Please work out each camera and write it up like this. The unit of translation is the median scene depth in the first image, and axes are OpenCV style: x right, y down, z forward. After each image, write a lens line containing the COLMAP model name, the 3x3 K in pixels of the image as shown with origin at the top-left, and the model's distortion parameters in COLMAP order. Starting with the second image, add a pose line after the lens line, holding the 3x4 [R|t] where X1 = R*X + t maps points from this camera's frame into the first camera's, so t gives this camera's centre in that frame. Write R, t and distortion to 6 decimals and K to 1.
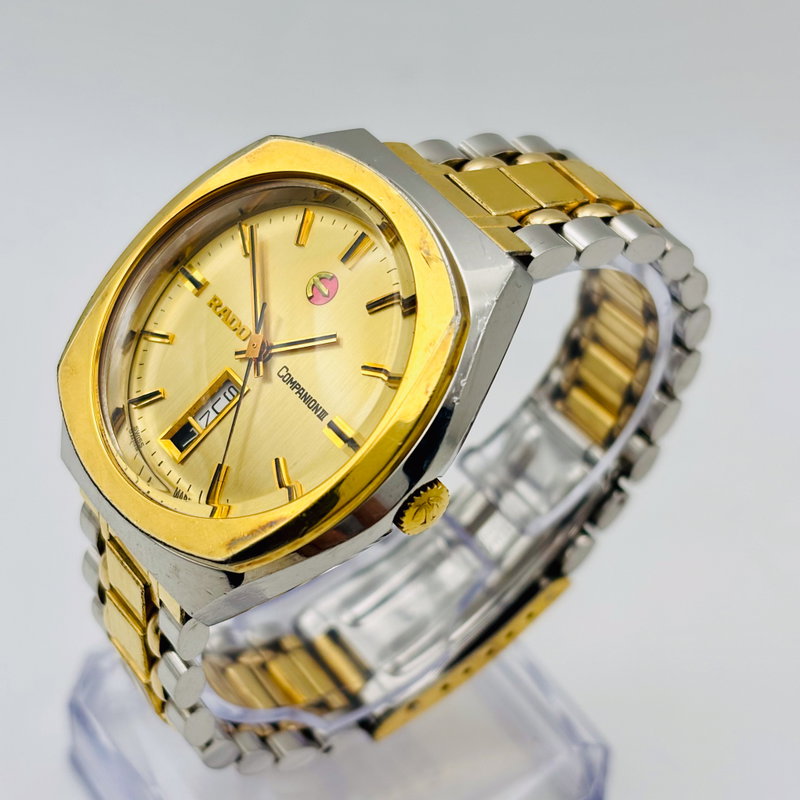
lens RADIAL K [[1671.6, 0, 400.0], [0, 1671.6, 400.0], [0, 0, 1]] dist [0.257360, 0.107065]
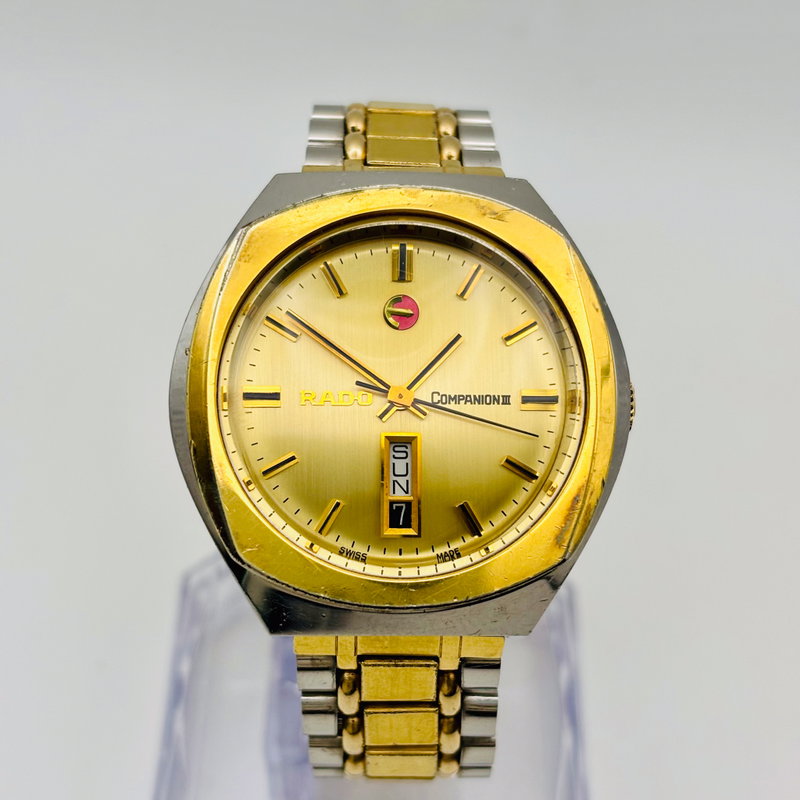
lens RADIAL K [[1671.6, 0, 400.0], [0, 1671.6, 400.0], [0, 0, 1]] dist [0.257360, 0.107065]
pose [[0.581567, -0.609766, 0.538484, -0.616074], [0.569515, 0.777844, 0.265730, -0.291304], [-0.580890, 0.152135, 0.799639, 0.200590]]
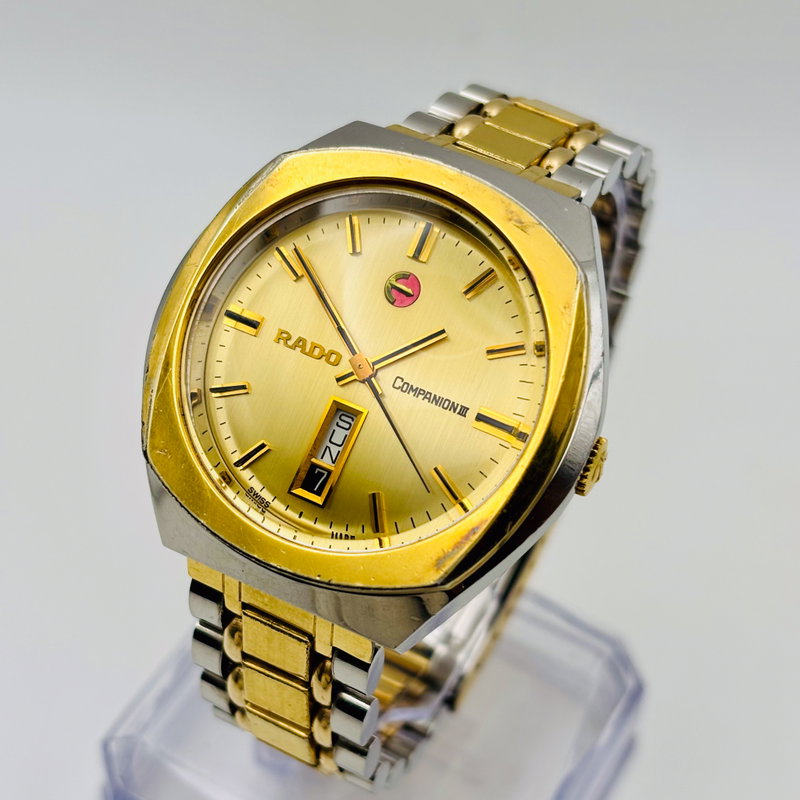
lens RADIAL K [[1671.6, 0, 400.0], [0, 1671.6, 400.0], [0, 0, 1]] dist [0.257360, 0.107065]
pose [[0.900154, -0.314401, 0.301453, -0.358344], [0.300524, 0.949263, 0.092655, -0.095138], [-0.315289, 0.007190, 0.948968, 0.074485]]
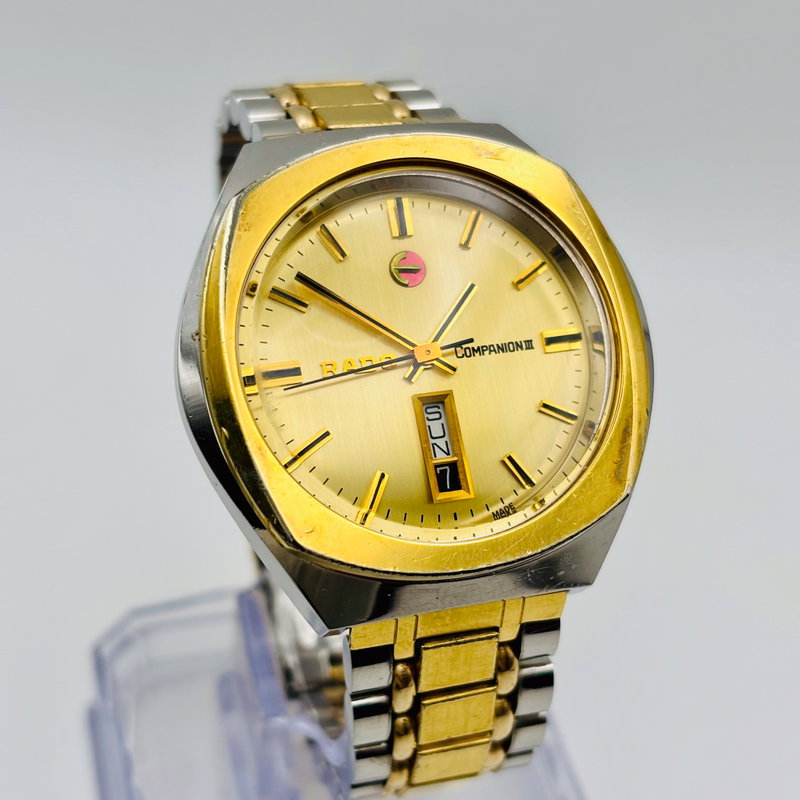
lens RADIAL K [[1671.6, 0, 400.0], [0, 1671.6, 400.0], [0, 0, 1]] dist [0.257360, 0.107065]
pose [[0.340515, -0.628209, 0.699574, -0.753951], [0.609166, 0.714163, 0.344801, -0.341323], [-0.716217, 0.308747, 0.625866, 0.426481]]
